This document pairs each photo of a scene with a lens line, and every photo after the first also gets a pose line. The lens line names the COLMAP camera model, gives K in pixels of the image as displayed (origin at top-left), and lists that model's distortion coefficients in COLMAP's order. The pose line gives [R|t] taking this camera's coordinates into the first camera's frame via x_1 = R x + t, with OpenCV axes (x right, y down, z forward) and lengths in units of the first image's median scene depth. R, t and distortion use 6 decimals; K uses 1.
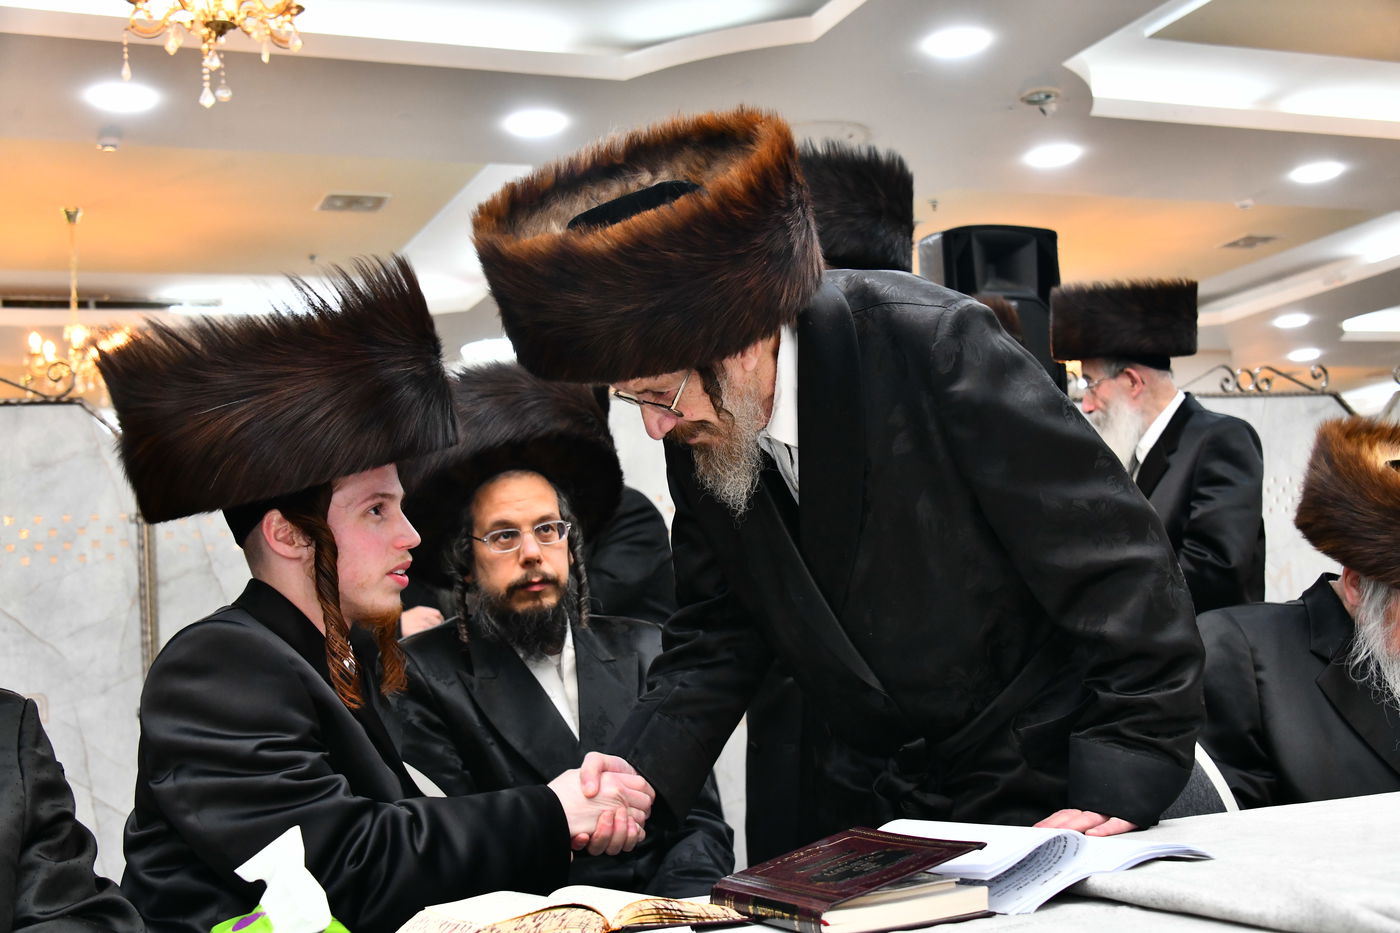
lens RADIAL K [[1676.9, 0, 714.0], [0, 1676.9, 494.3], [0, 0, 1]] dist [-0.019441, 0.000000]
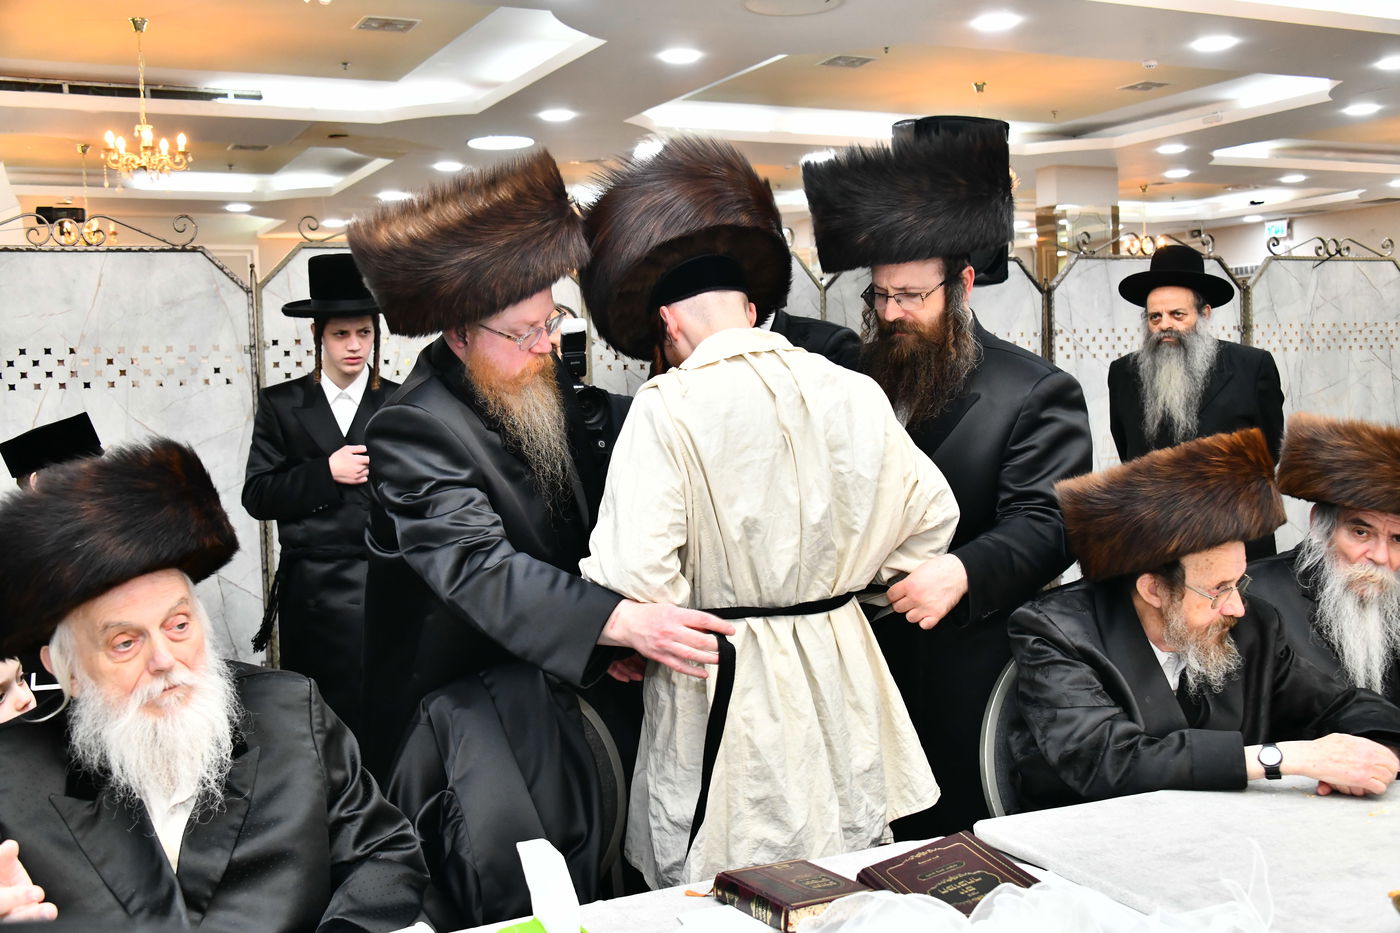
lens RADIAL K [[1432.7, 0, 700.9], [0, 1432.7, 475.2], [0, 0, 1]] dist [-0.016387, 0.000000]
pose [[0.998092, 0.040536, 0.046570, -0.040572], [-0.047829, 0.984619, 0.168040, -0.054320], [-0.039042, -0.169947, 0.984680, -0.030326]]
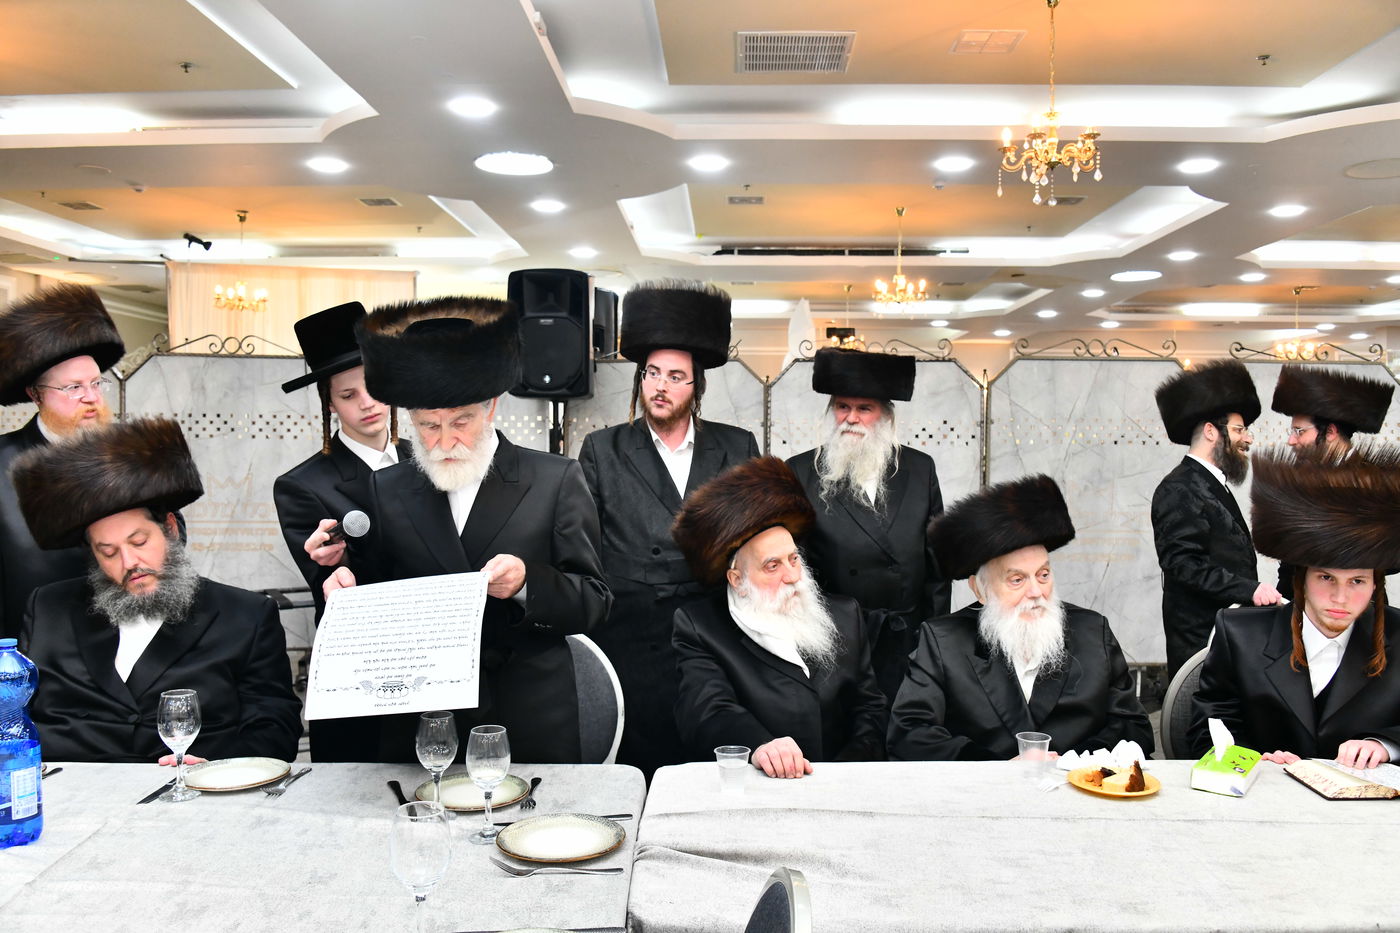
lens RADIAL K [[1061.4, 0, 703.4], [0, 1061.4, 456.7], [0, 0, 1]] dist [-0.054824, -0.007027]
pose [[0.893960, 0.086350, -0.439749, -0.065411], [-0.029087, 0.990372, 0.135341, -0.064551], [0.447202, -0.108198, 0.887865, -0.134144]]
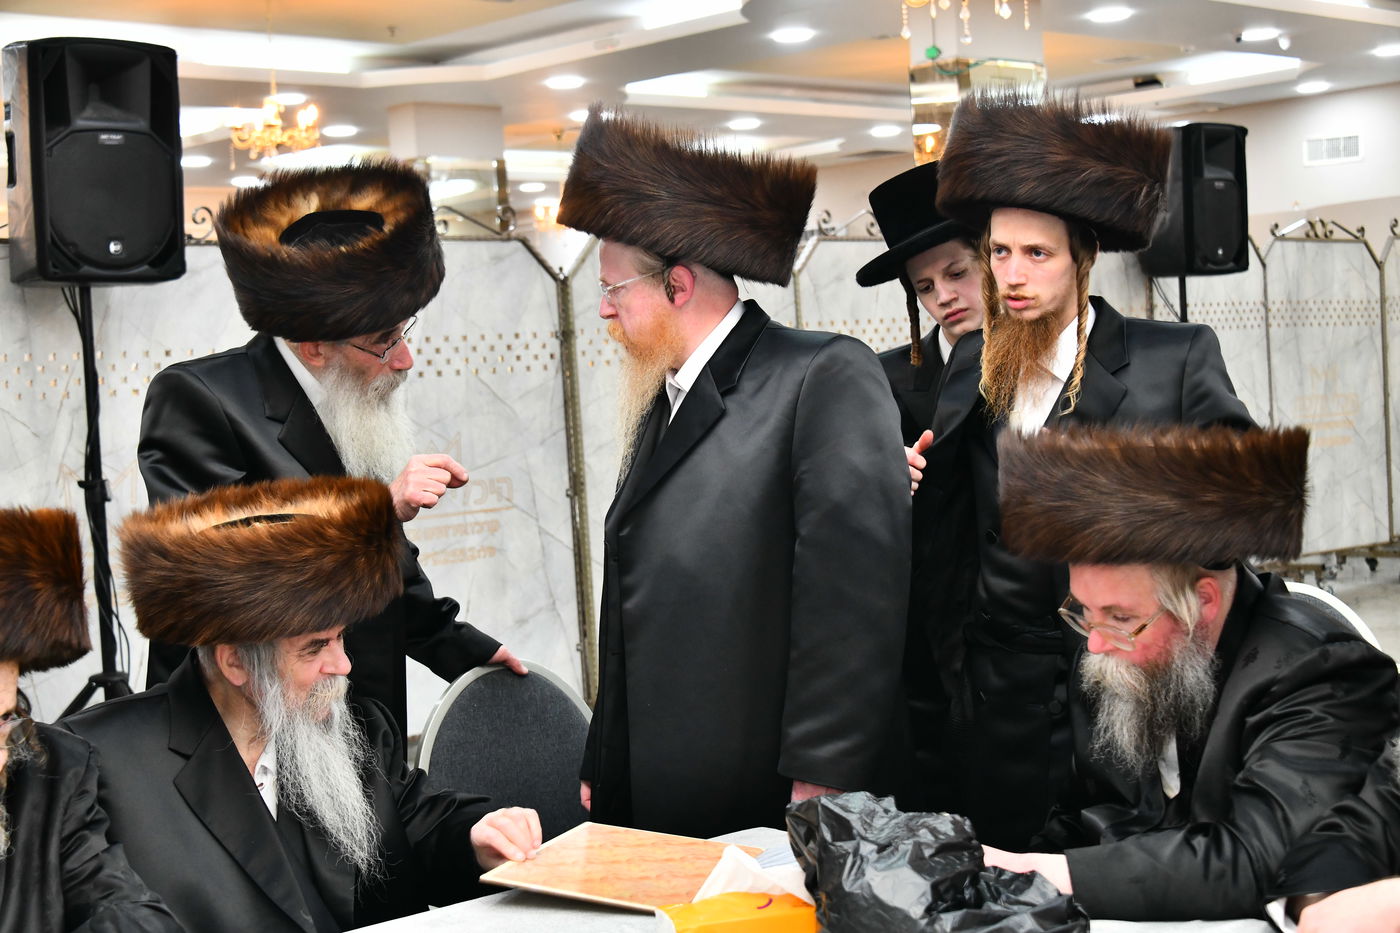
lens RADIAL K [[2092.5, 0, 693.5], [0, 2092.5, 467.3], [0, 0, 1]] dist [-0.015842, 0.000000]
pose [[0.937698, 0.003947, 0.347428, 0.066101], [-0.047457, 0.992019, 0.116815, -0.065132], [-0.344194, -0.126025, 0.930402, -0.059386]]
